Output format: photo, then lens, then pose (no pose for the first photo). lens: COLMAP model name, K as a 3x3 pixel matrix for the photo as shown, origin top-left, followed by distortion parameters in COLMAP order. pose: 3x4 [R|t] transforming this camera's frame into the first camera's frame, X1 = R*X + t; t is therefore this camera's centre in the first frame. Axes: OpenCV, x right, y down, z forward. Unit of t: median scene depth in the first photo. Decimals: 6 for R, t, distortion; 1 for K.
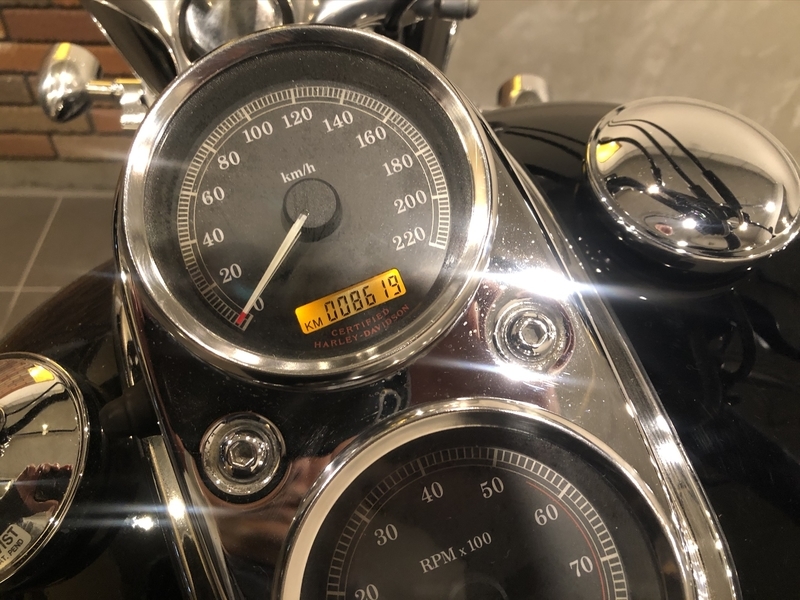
lens RADIAL K [[669.8, 0, 399.8], [0, 669.8, 288.7], [0, 0, 1]] dist [0.037734, 0.000583]
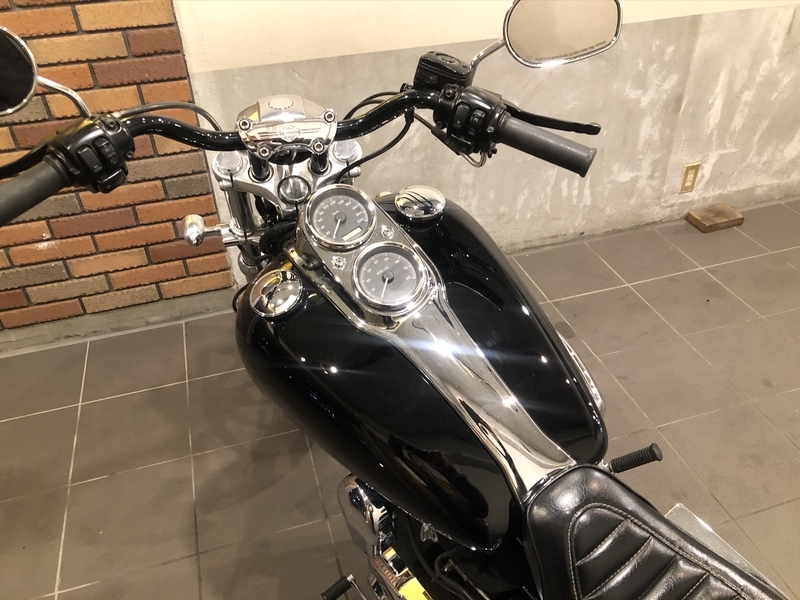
lens RADIAL K [[669.8, 0, 399.8], [0, 669.8, 288.7], [0, 0, 1]] dist [0.037734, 0.000583]
pose [[0.969341, -0.203195, 0.138163, -0.297148], [0.226407, 0.957094, -0.180865, 0.831319], [-0.095484, 0.206600, 0.973755, -2.284791]]
